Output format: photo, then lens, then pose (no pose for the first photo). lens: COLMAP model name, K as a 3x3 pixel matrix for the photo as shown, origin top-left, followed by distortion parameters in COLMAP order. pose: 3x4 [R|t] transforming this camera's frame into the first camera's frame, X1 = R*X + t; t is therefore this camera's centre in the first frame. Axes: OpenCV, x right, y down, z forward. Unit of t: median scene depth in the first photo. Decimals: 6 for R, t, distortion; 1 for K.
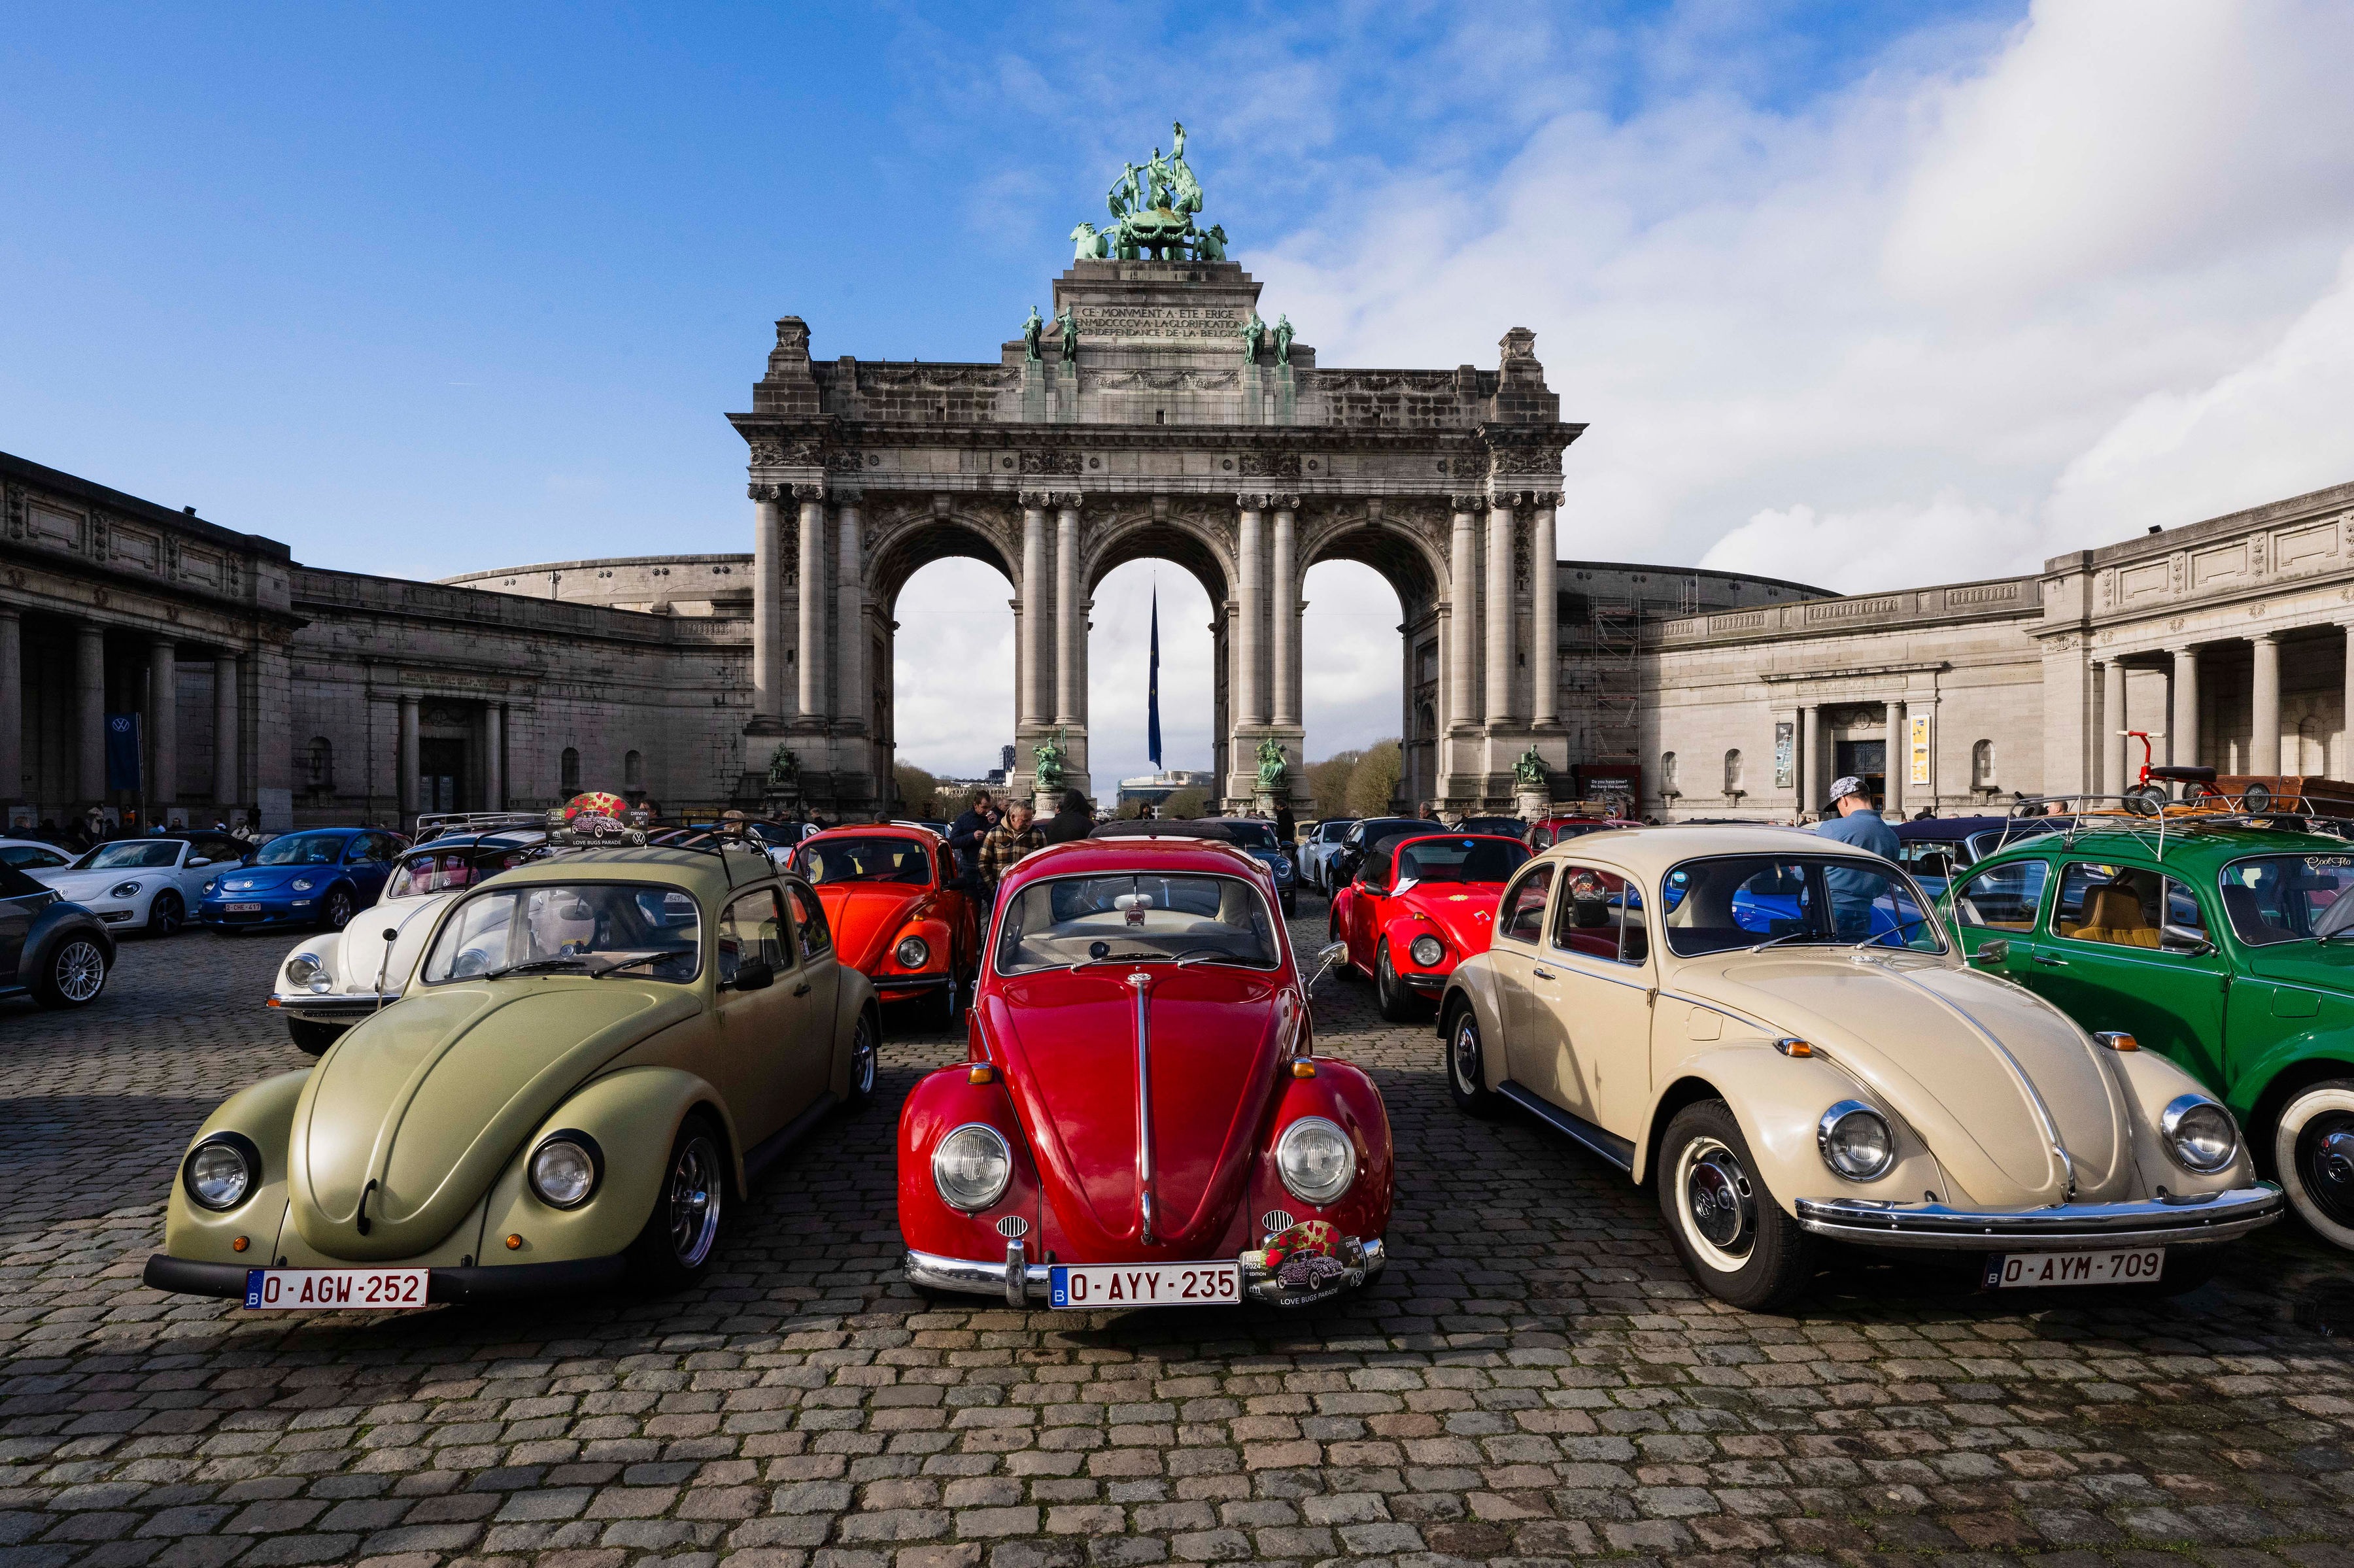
lens RADIAL K [[1268.2, 0, 1165.6], [0, 1268.2, 824.3], [0, 0, 1]] dist [0.000577, 0.000313]
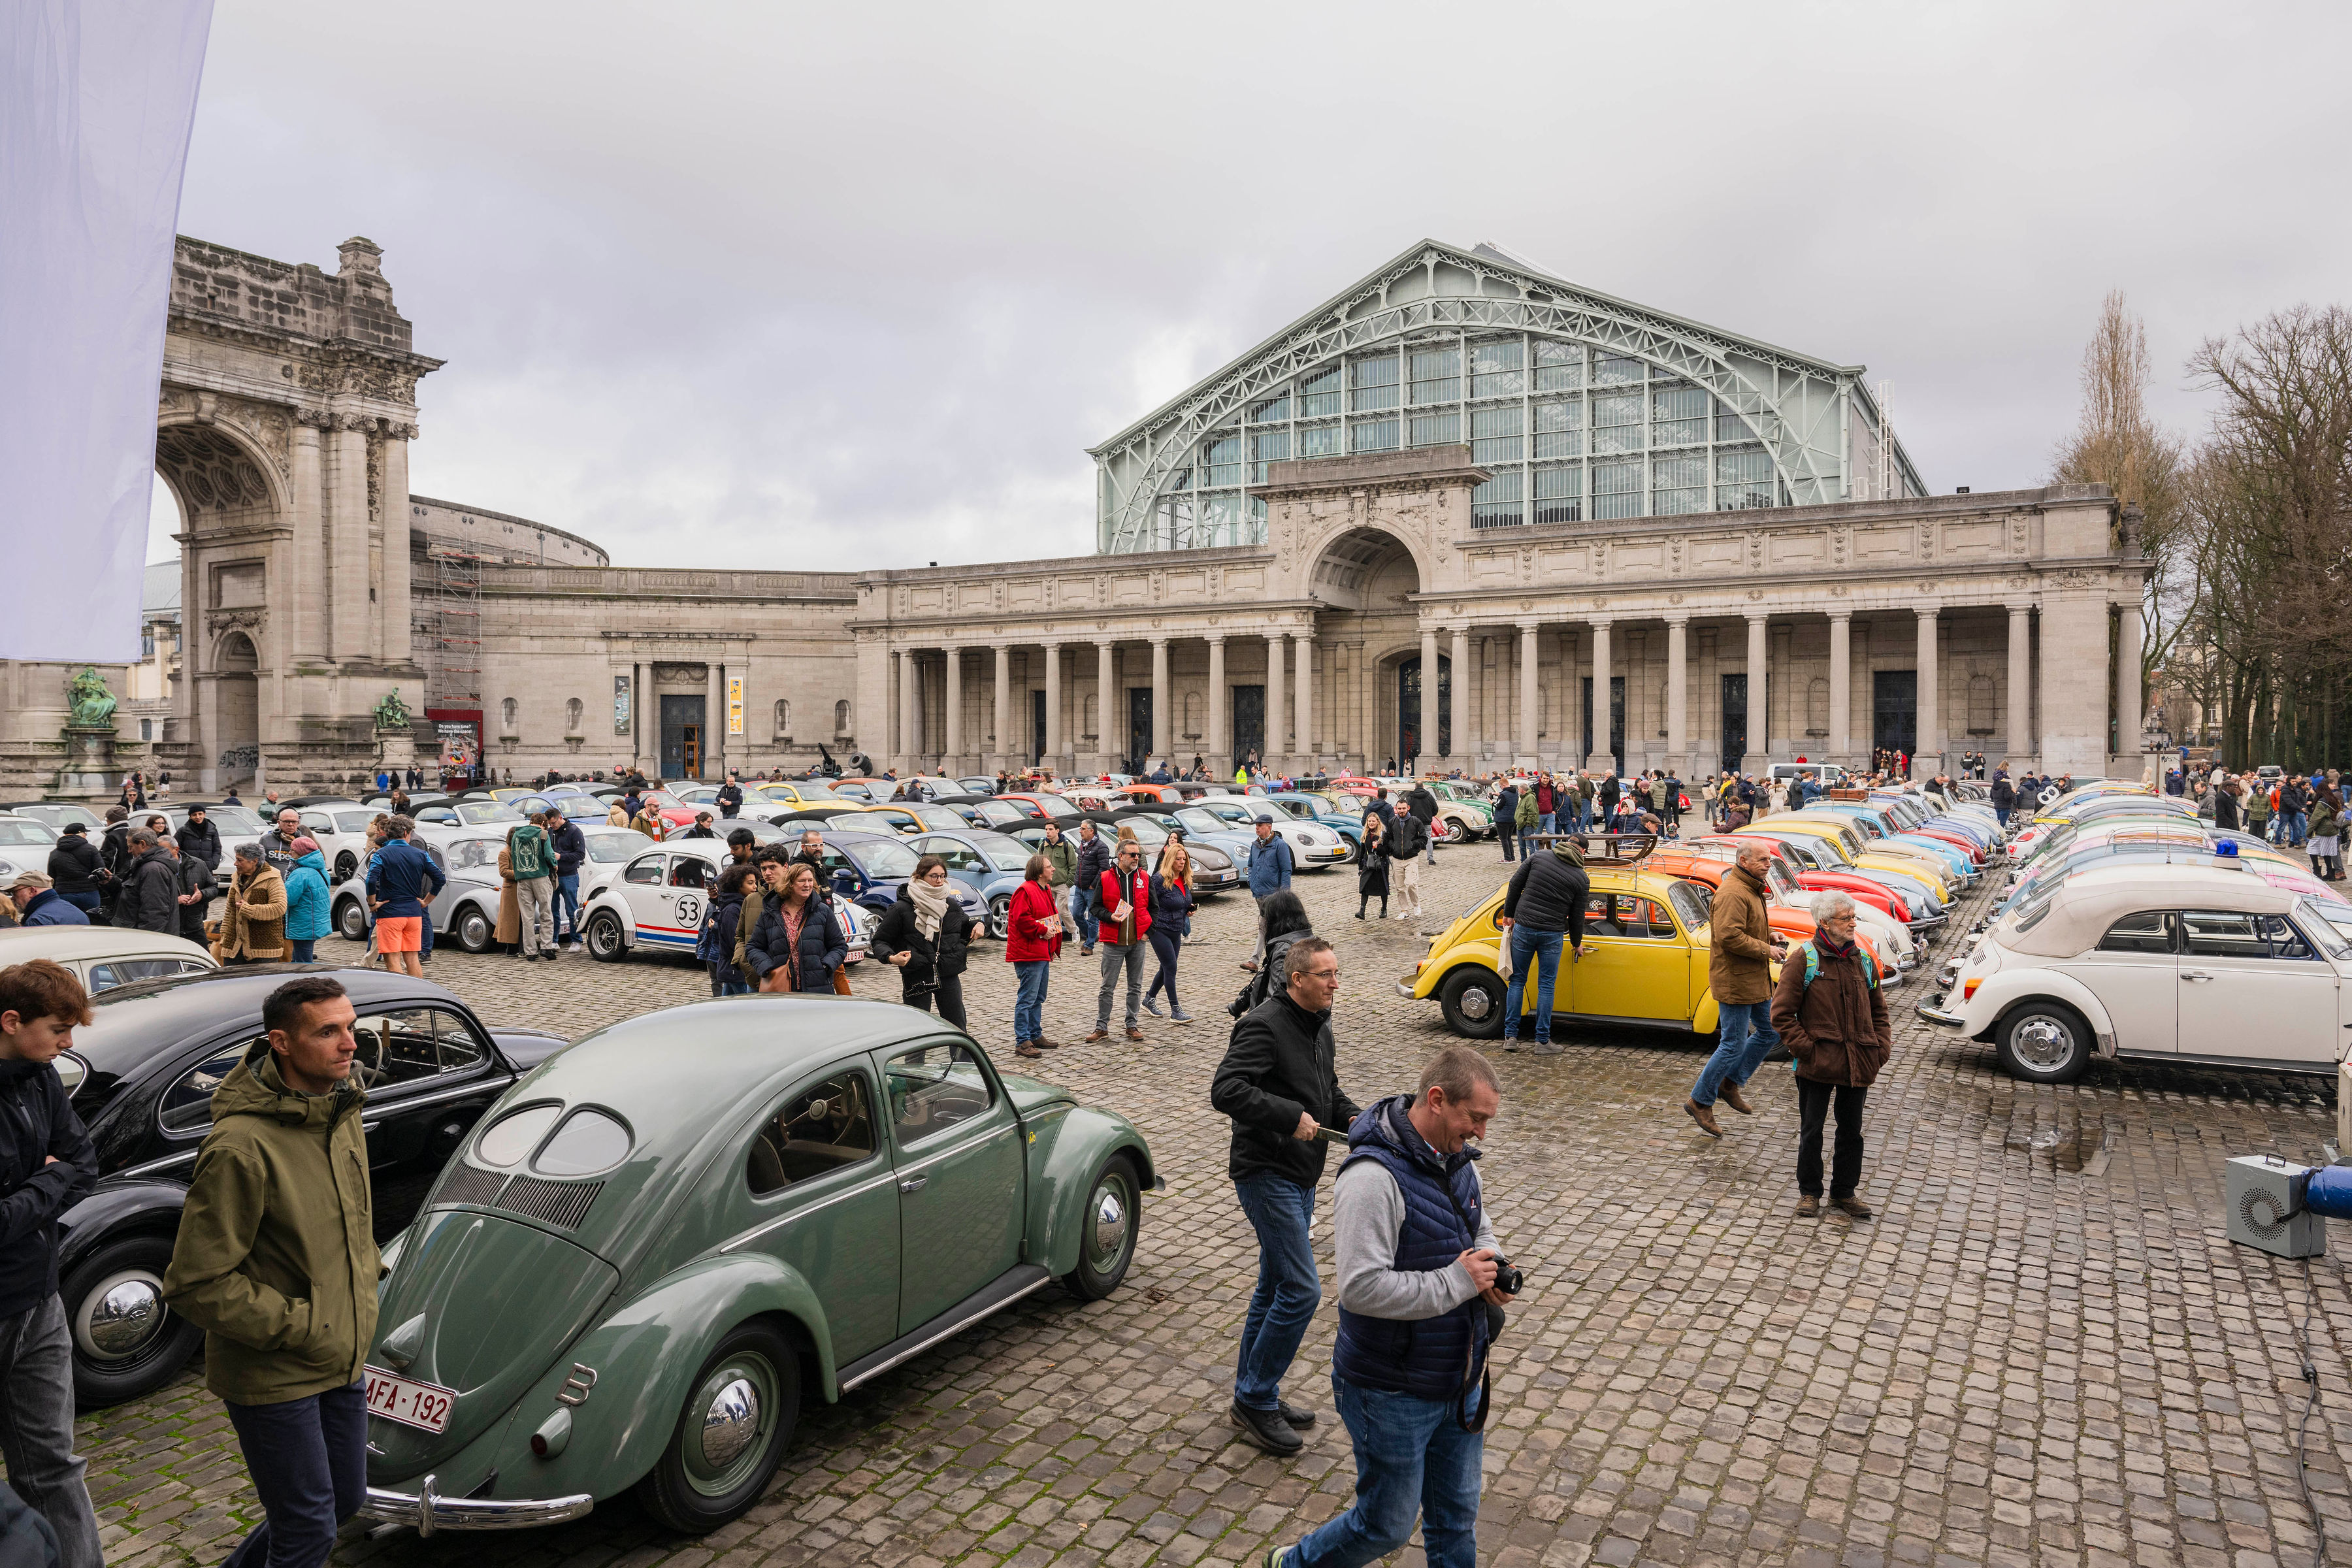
lens RADIAL K [[1600.5, 0, 1179.4], [0, 1600.5, 765.5], [0, 0, 1]] dist [0.009857, 0.006070]
pose [[0.535817, -0.003015, 0.844329, -0.406886], [0.003447, 0.999993, 0.001383, -0.003109], [-0.844327, 0.002169, 0.535824, -0.141725]]
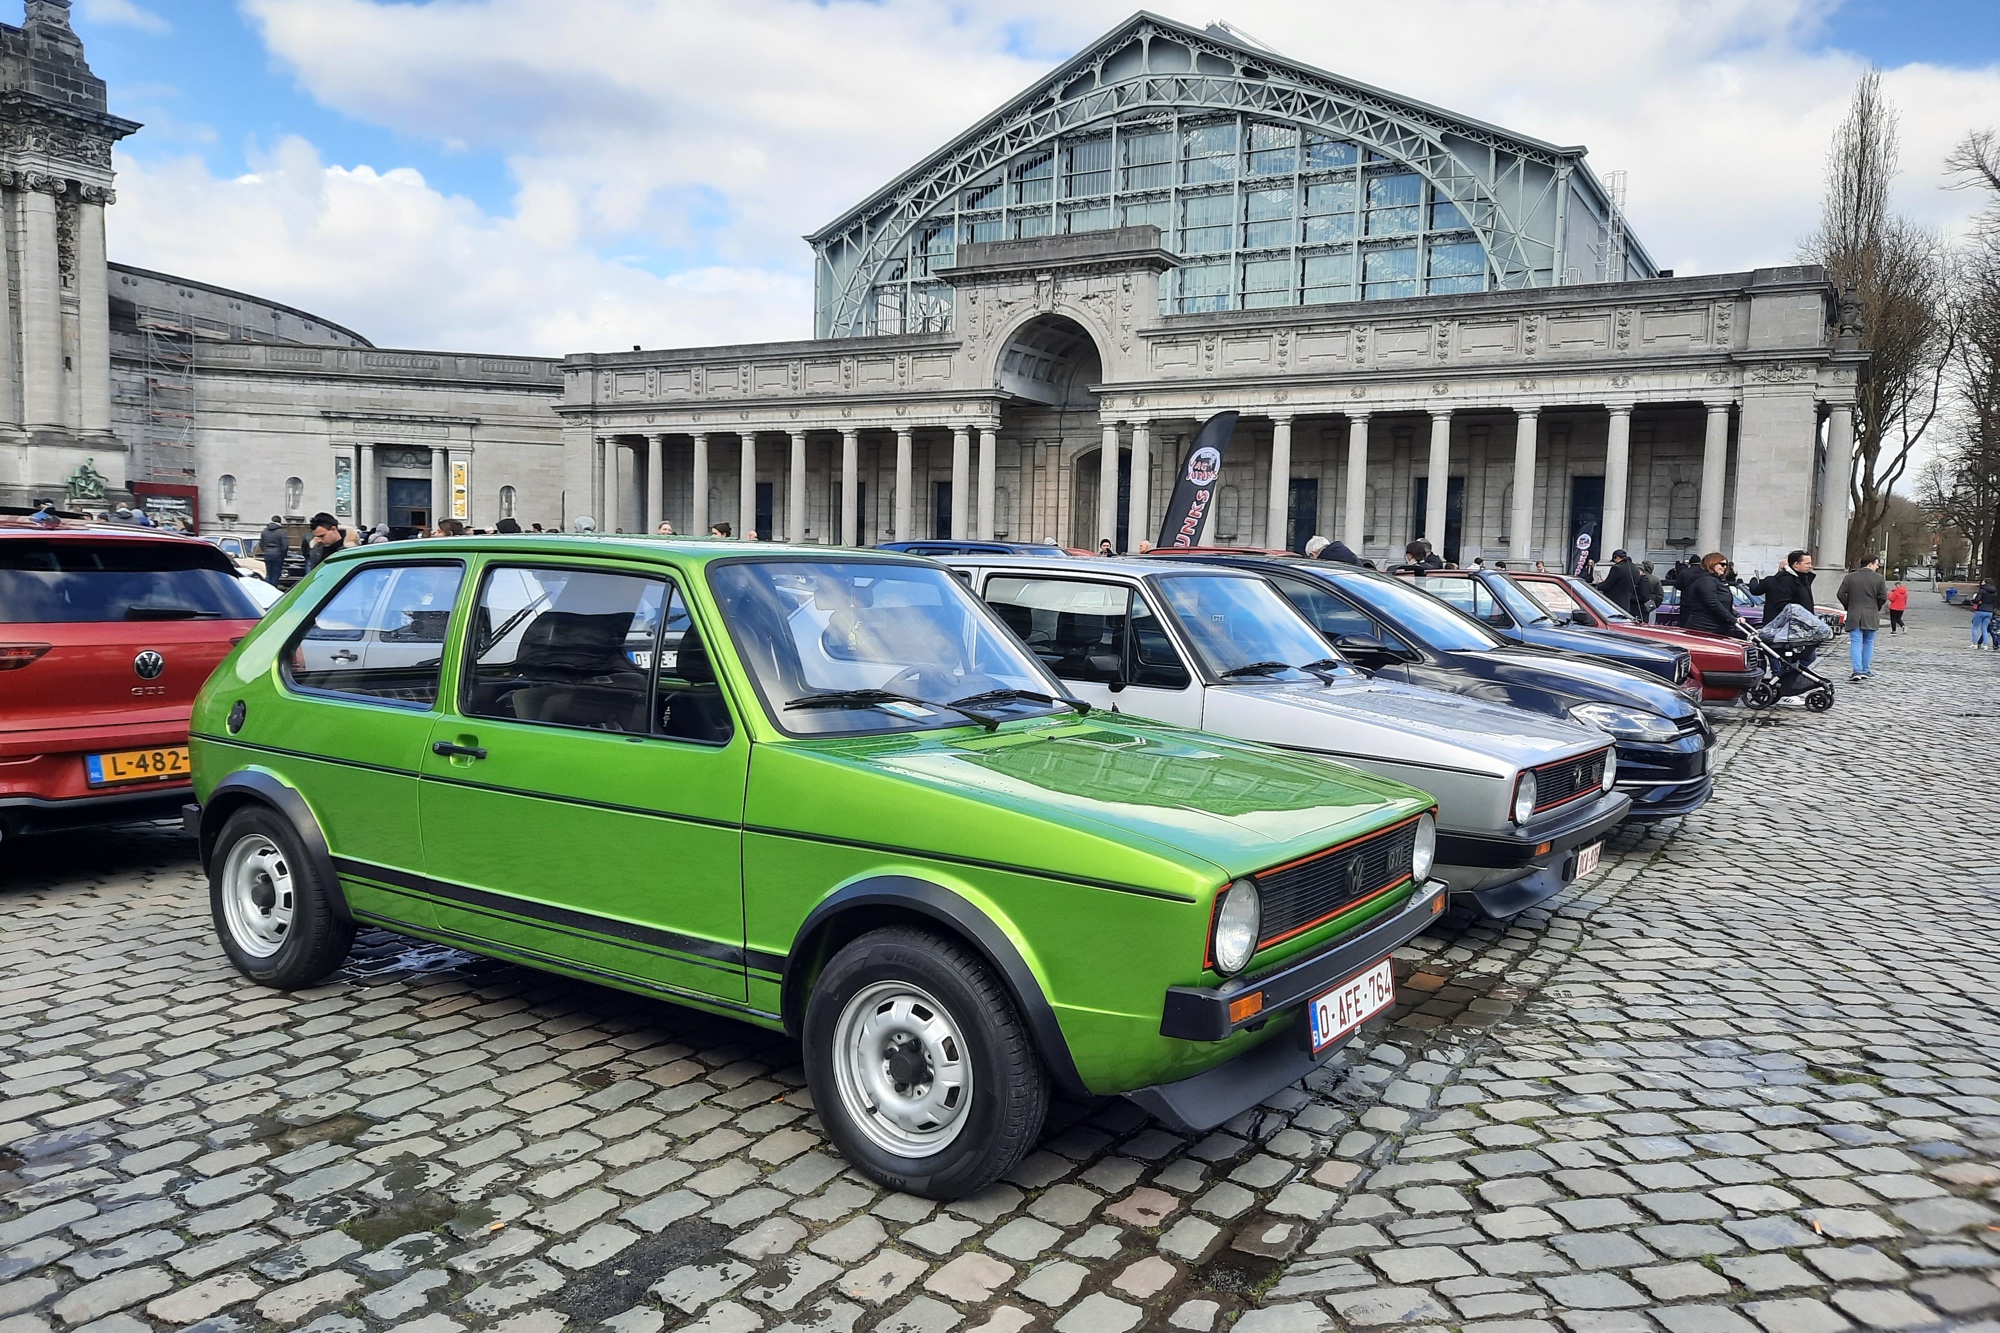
lens RADIAL K [[1445.8, 0, 992.7], [0, 1445.8, 673.8], [0, 0, 1]] dist [0.027432, -0.000321]
pose [[0.558693, -0.042879, 0.828265, -0.239350], [-0.025123, 0.997329, 0.068578, 0.006266], [-0.828994, -0.059123, 0.556124, -0.170086]]
